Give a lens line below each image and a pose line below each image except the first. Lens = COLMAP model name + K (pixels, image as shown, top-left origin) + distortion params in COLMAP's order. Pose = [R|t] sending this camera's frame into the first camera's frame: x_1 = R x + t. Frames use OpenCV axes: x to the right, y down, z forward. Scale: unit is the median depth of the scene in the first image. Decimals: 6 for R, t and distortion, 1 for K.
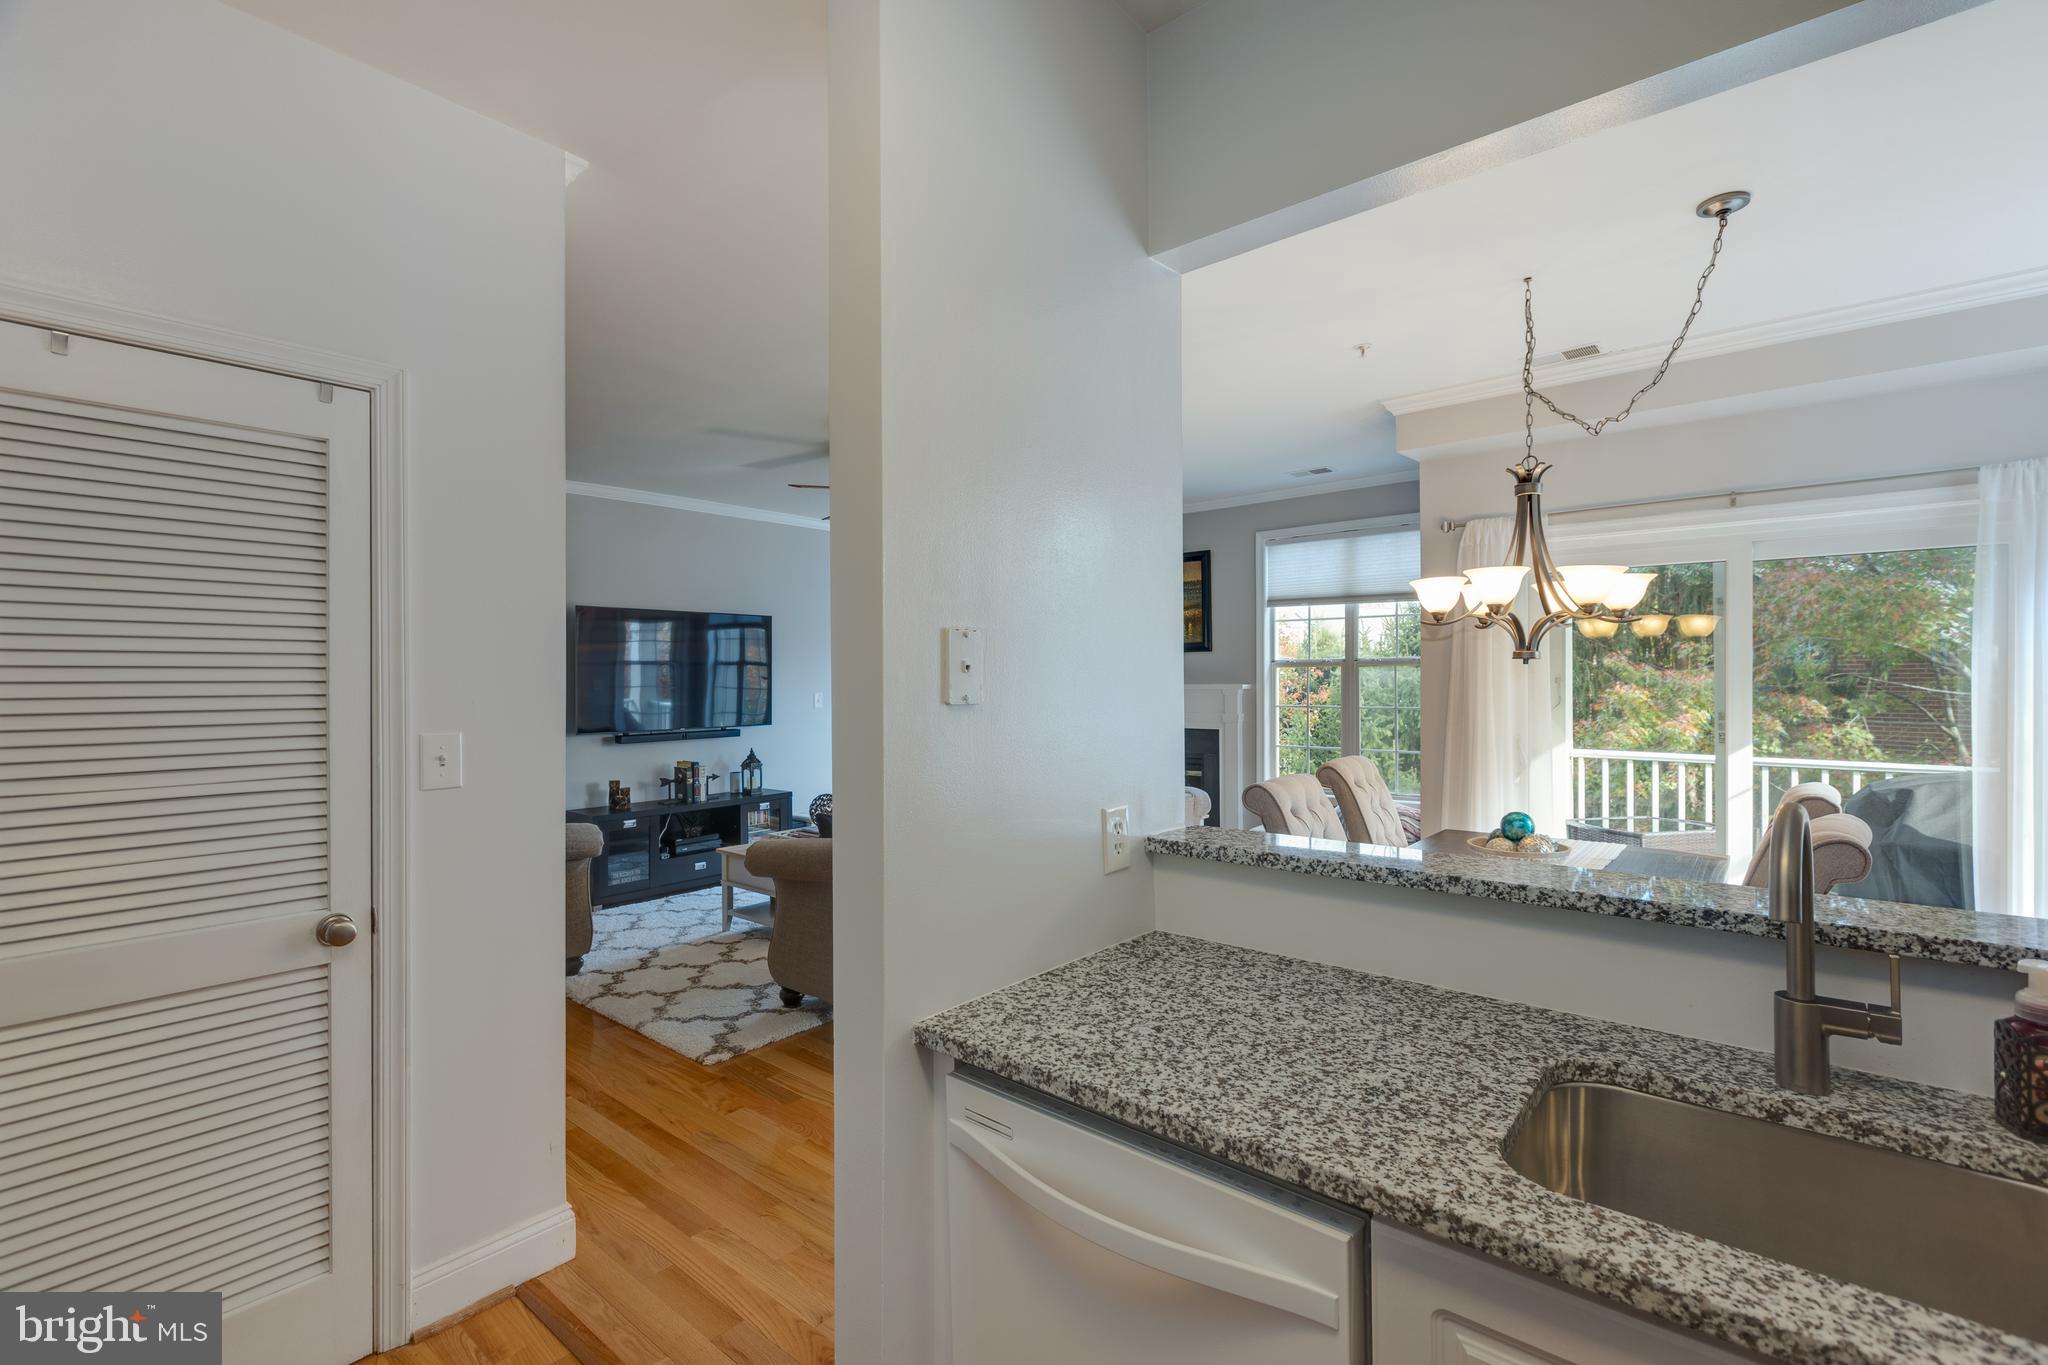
lens RADIAL K [[919.9, 0, 1032.1], [0, 919.9, 676.9], [0, 0, 1]] dist [0.012943, -0.001928]
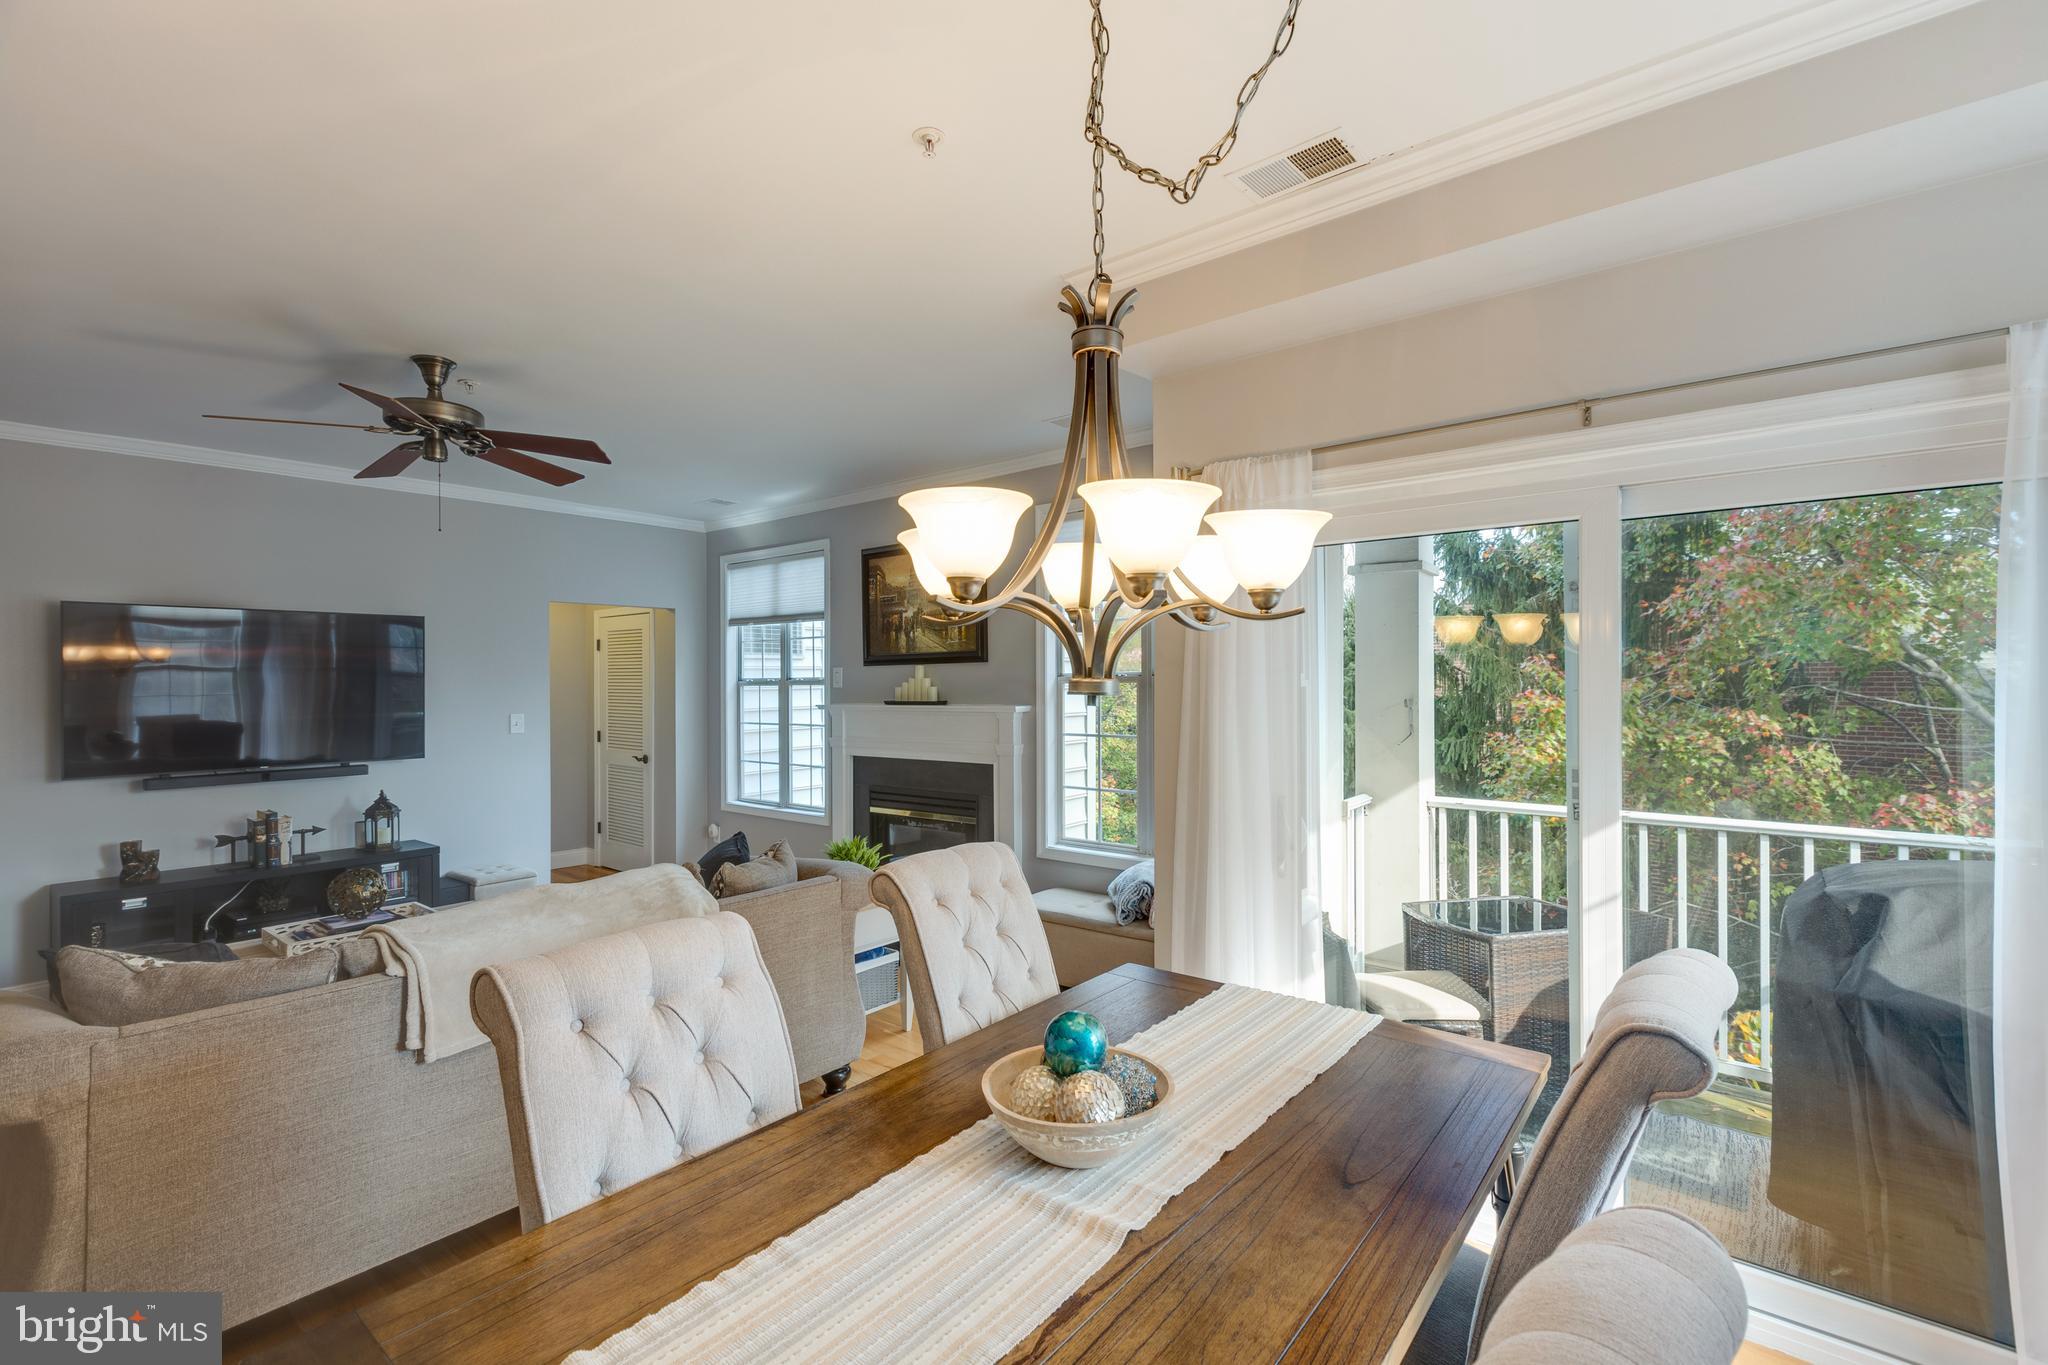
lens RADIAL K [[919.9, 0, 1011.8], [0, 919.9, 681.1], [0, 0, 1]] dist [0.012943, -0.001928]
pose [[0.999994, -0.002770, 0.001918, 0.254825], [0.002771, 0.999996, -0.000548, -0.013581], [-0.001917, 0.000553, 0.999998, 0.267773]]
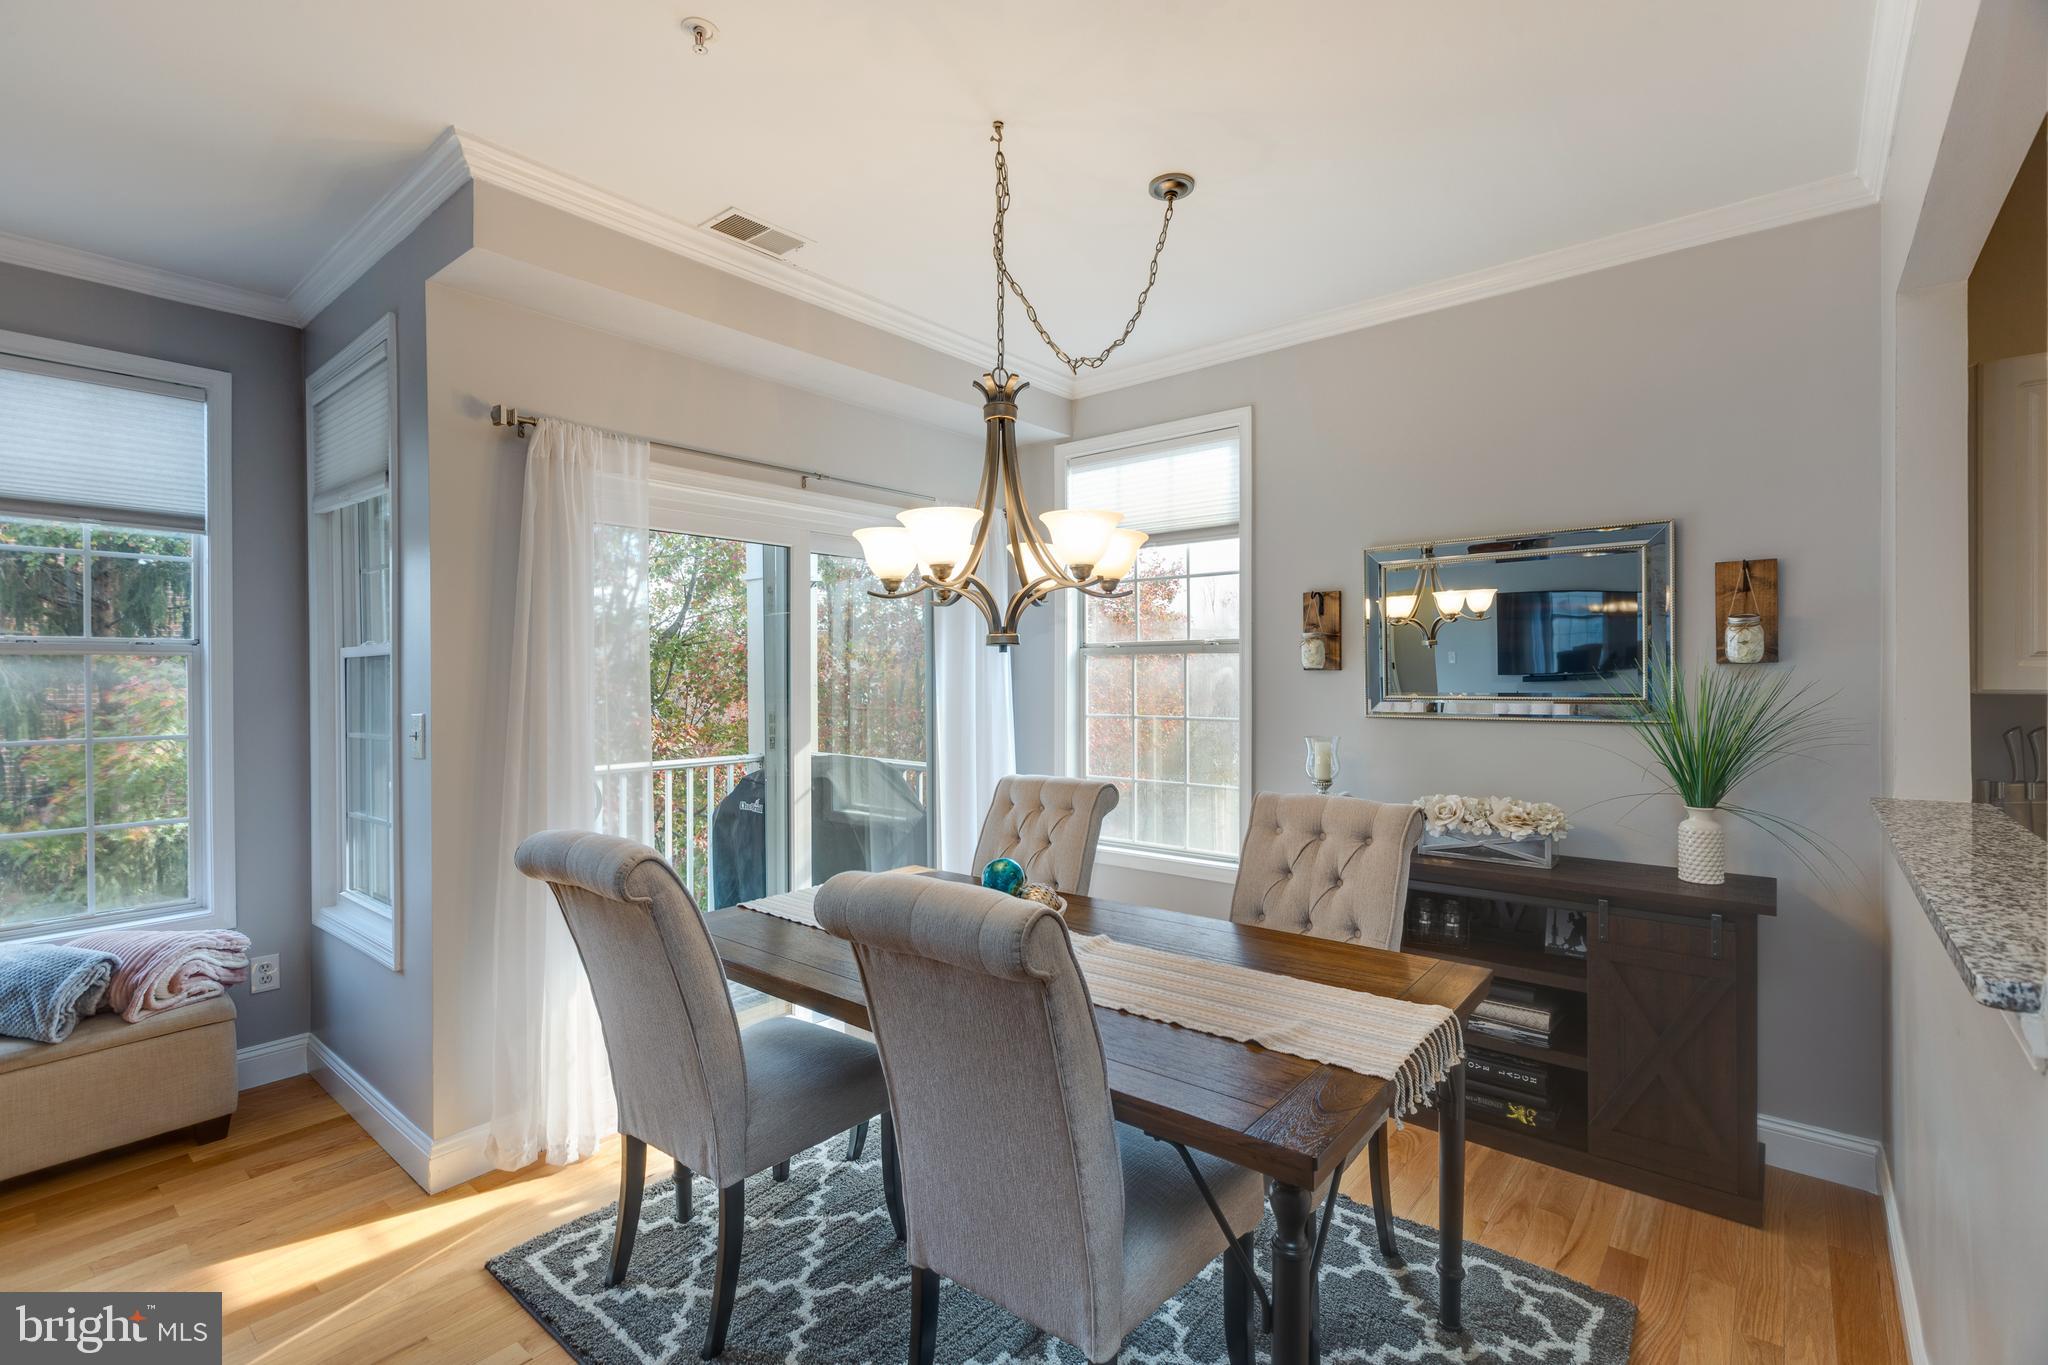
lens RADIAL K [[919.9, 0, 1020.2], [0, 919.9, 680.1], [0, 0, 1]] dist [0.012943, -0.001928]
pose [[-0.001651, -0.002256, 0.999996, -0.085867], [0.007893, 0.999966, 0.002269, 0.002650], [-0.999967, 0.007897, -0.001633, 0.508511]]
